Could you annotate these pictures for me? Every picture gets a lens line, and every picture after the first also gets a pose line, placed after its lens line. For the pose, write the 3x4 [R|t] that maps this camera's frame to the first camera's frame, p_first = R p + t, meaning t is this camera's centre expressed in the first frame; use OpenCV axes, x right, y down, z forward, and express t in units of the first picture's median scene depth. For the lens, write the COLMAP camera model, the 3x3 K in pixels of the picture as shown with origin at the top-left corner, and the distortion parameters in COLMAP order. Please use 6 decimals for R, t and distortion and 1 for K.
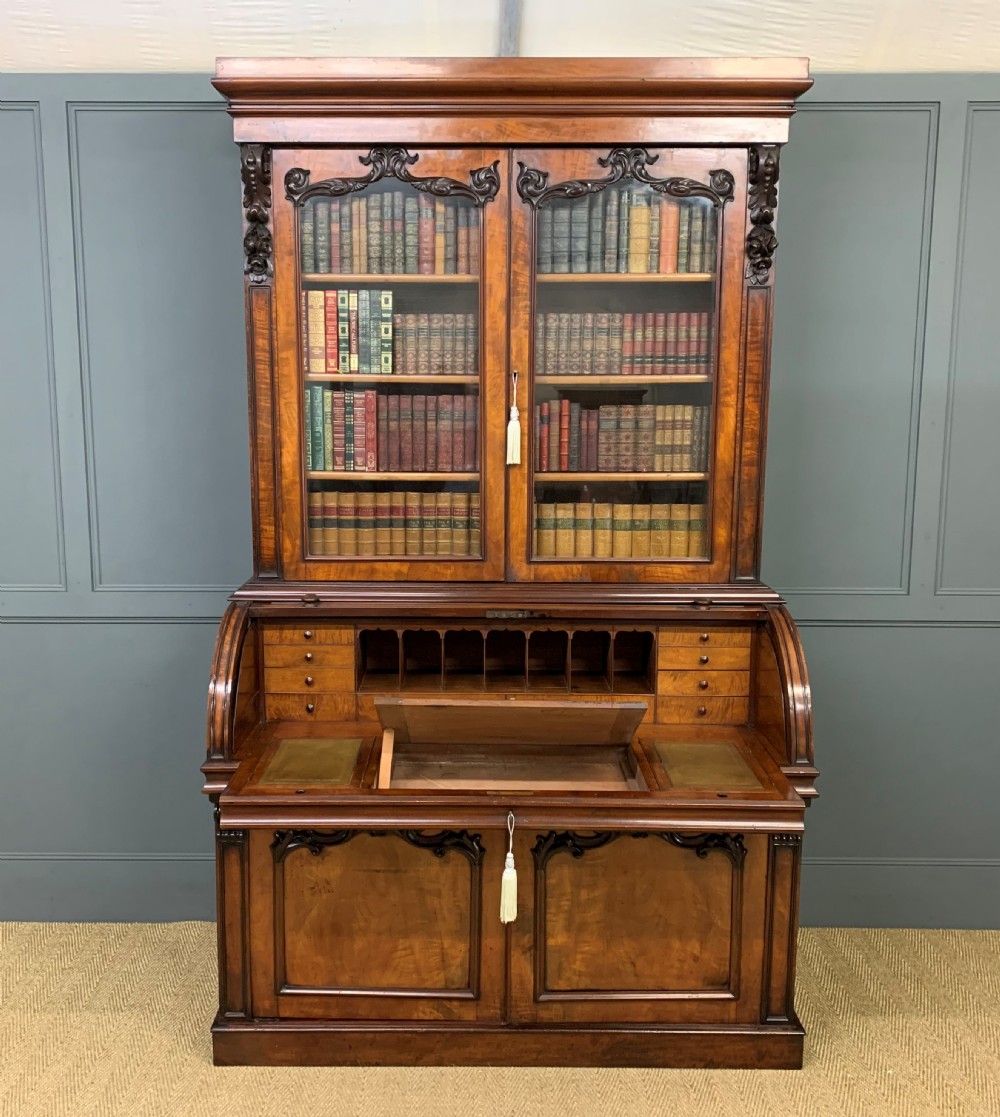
lens RADIAL K [[1156.0, 0, 470.8], [0, 1156.0, 541.7], [0, 0, 1]] dist [0.167691, -0.446695]
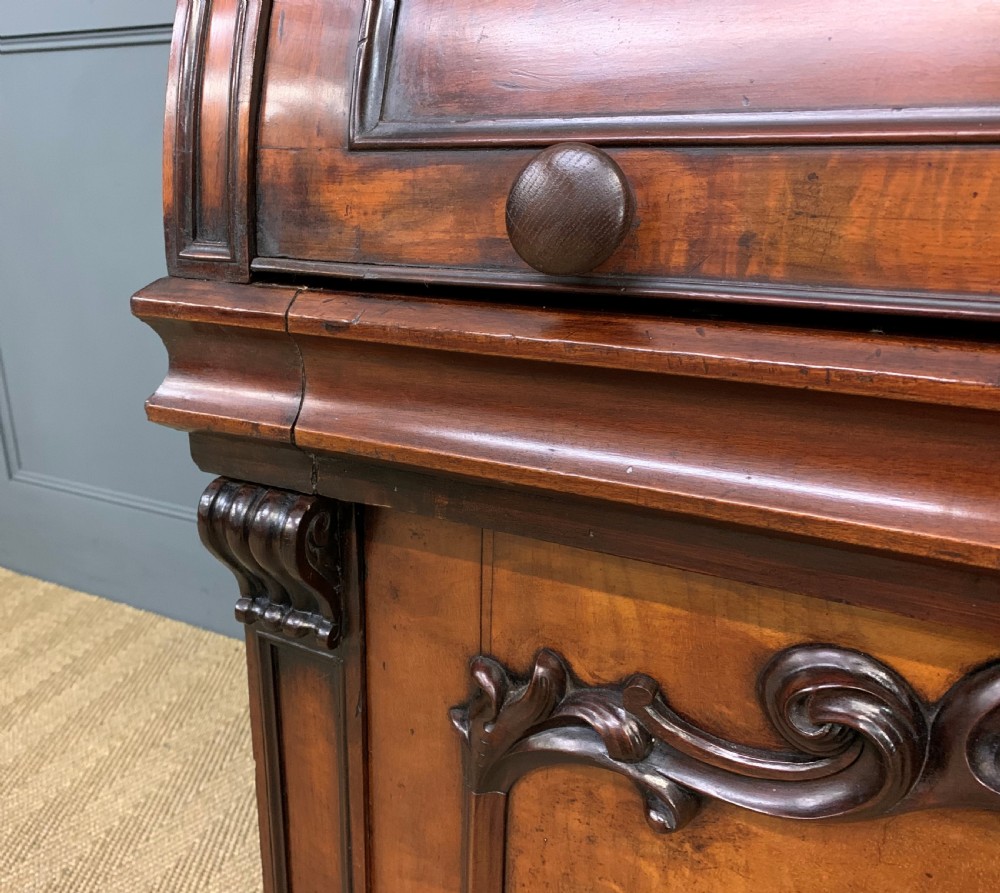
lens RADIAL K [[953.7, 0, 382.0], [0, 953.7, 445.6], [0, 0, 1]] dist [0.005764, 0.002929]
pose [[0.870581, 0.145495, -0.470021, -0.101226], [-0.047131, 0.975546, 0.214684, 0.165249], [0.489762, -0.164747, 0.856149, 0.798350]]
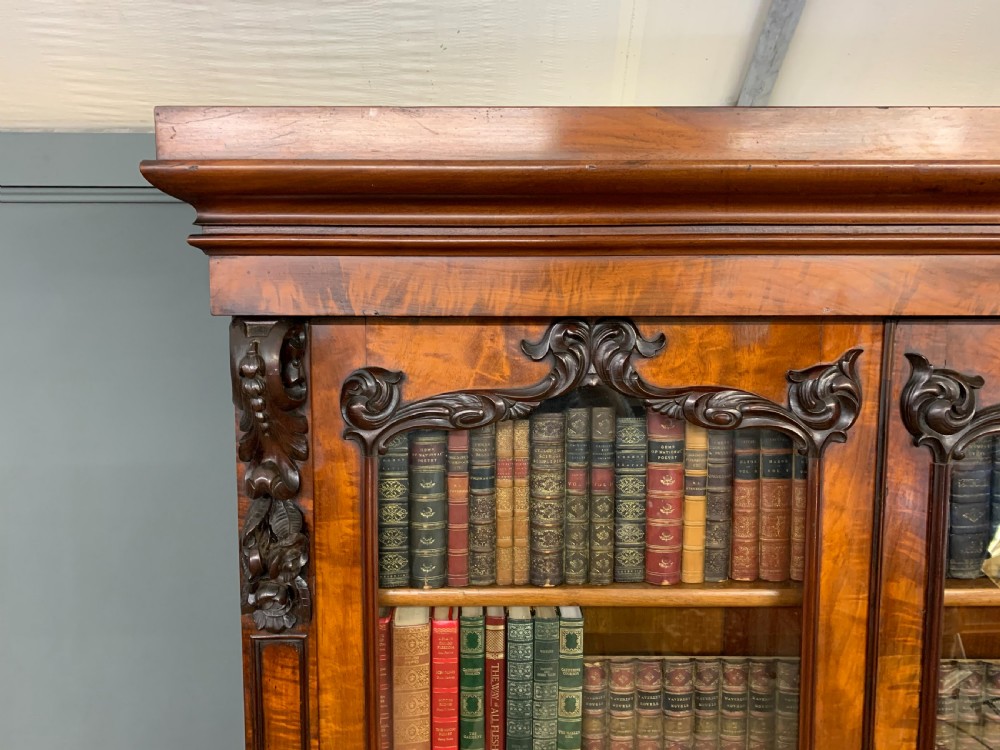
lens RADIAL K [[769.9, 0, 494.6], [0, 769.9, 366.8], [0, 0, 1]] dist [0.022921, -0.012972]
pose [[0.999906, -0.004282, 0.013034, -0.105481], [0.004956, 0.998628, -0.052129, -0.297023], [-0.012792, 0.052189, 0.998555, 0.709535]]
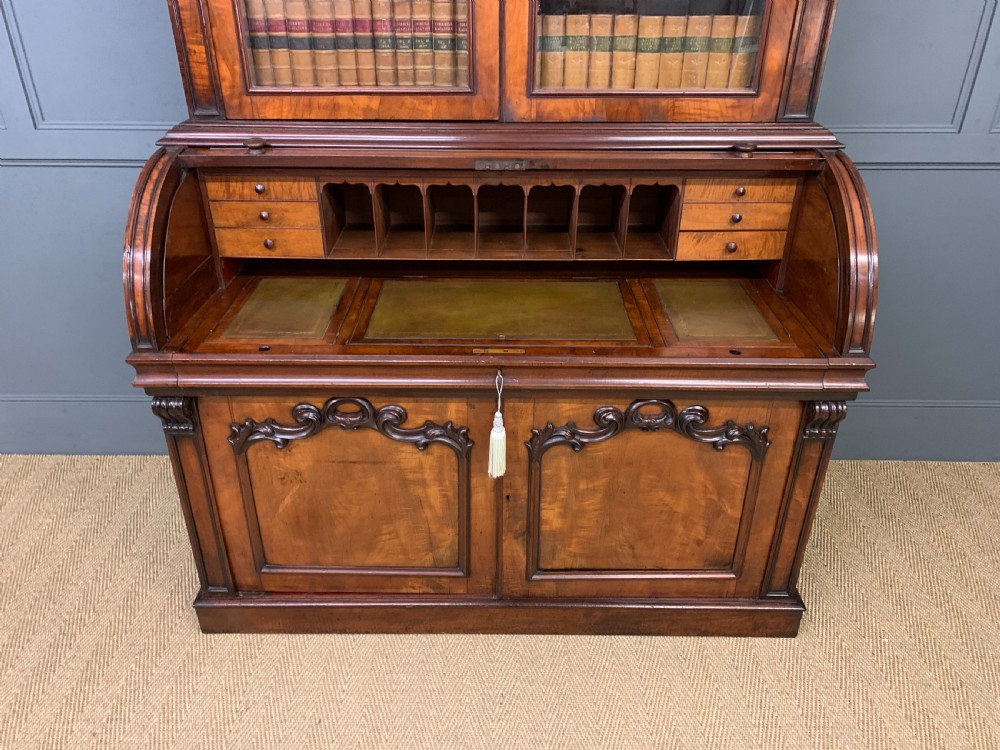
lens RADIAL K [[769.9, 0, 494.6], [0, 769.9, 366.8], [0, 0, 1]] dist [0.022921, -0.012972]
pose [[1.000000, -0.000176, -0.000808, 0.026979], [0.000446, 0.937715, 0.347406, 0.008405], [0.000696, -0.347407, 0.937714, 0.445090]]
